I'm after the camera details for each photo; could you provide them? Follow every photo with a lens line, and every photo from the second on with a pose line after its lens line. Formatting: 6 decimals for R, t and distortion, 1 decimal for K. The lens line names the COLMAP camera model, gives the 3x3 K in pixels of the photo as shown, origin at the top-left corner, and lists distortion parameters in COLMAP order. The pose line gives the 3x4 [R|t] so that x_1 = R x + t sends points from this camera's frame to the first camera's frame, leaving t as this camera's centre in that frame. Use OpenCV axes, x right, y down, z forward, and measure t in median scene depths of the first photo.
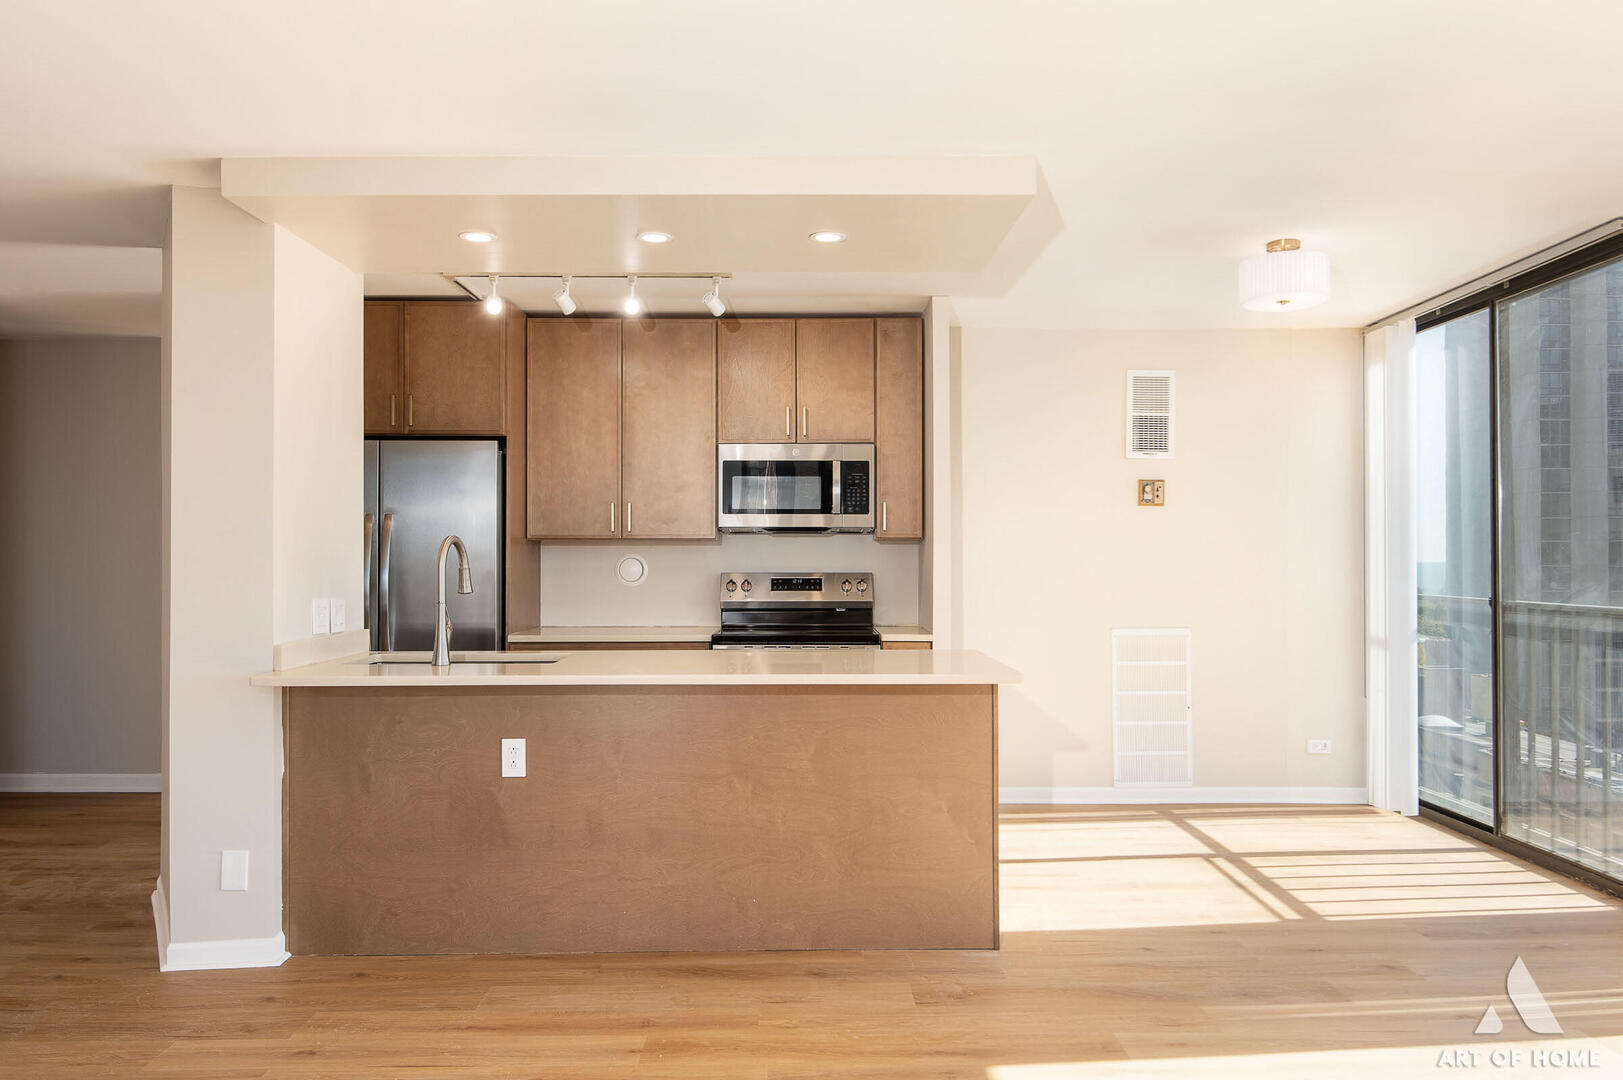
lens RADIAL K [[1157.2, 0, 812.6], [0, 1157.2, 543.4], [0, 0, 1]] dist [0.024569, -0.010360]
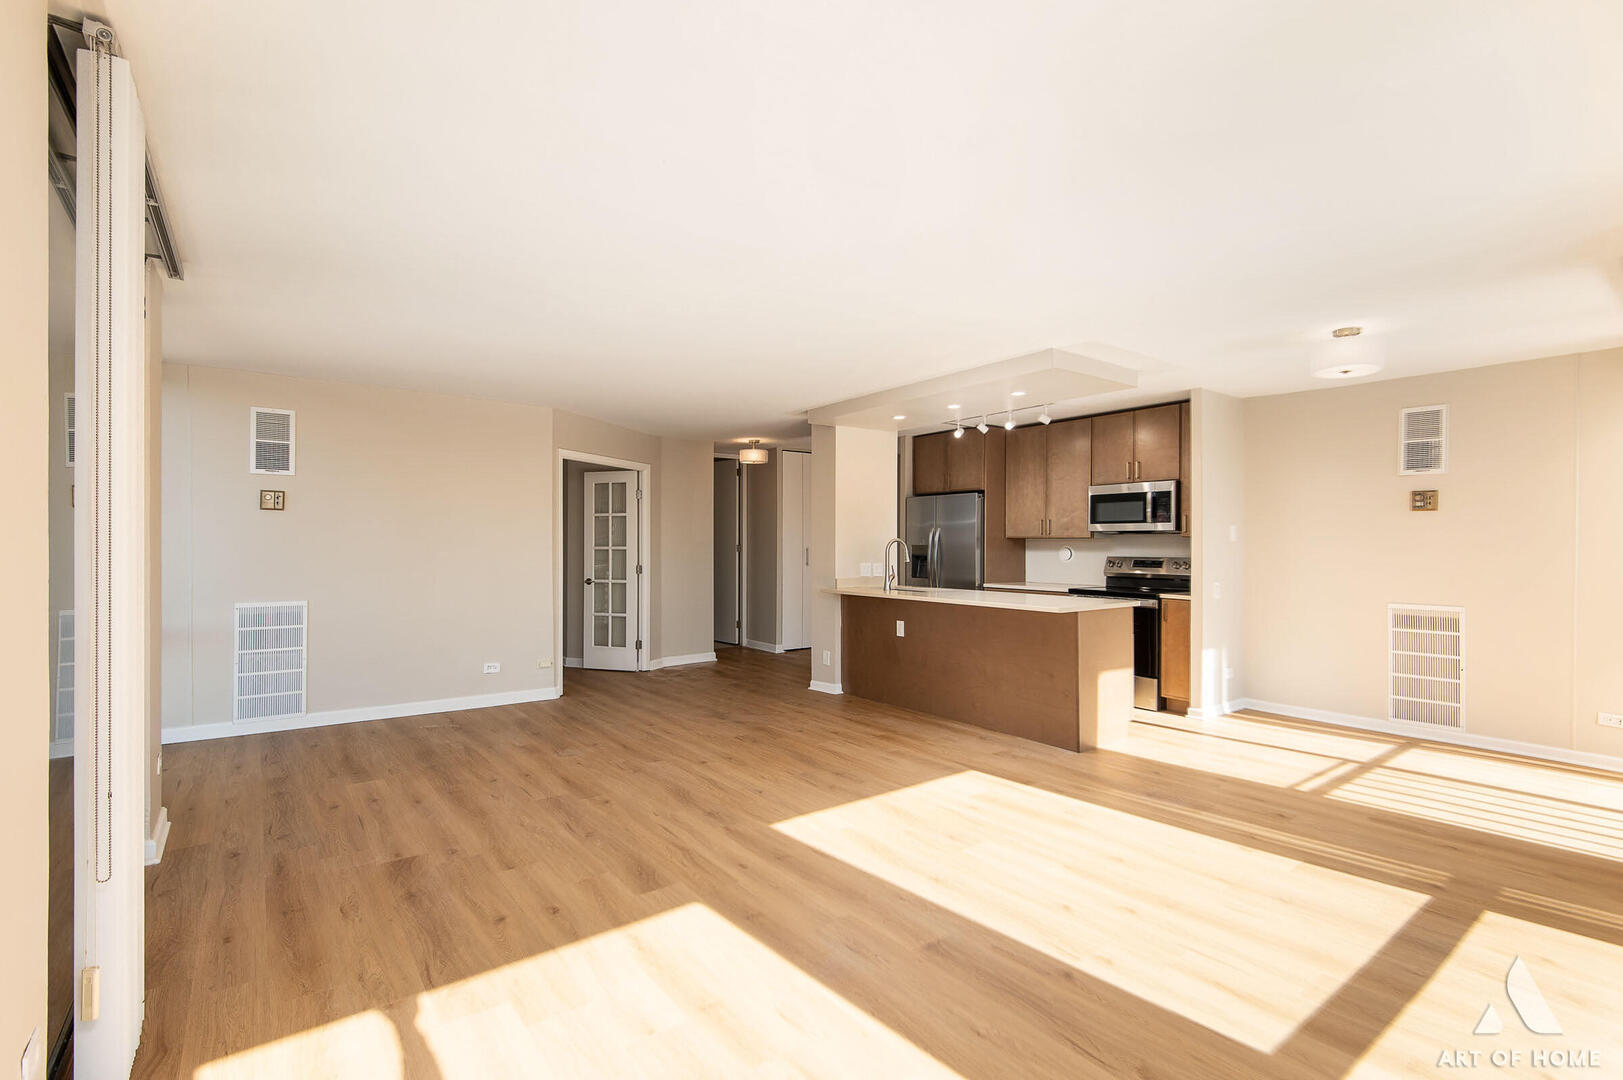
lens RADIAL K [[730.0, 0, 809.4], [0, 730.0, 543.5], [0, 0, 1]] dist [0.024563, -0.001502]
pose [[0.601481, 0.002520, -0.798883, 0.616213], [0.004933, 0.999964, 0.006868, -0.005276], [0.798872, -0.008072, 0.601448, -0.061932]]
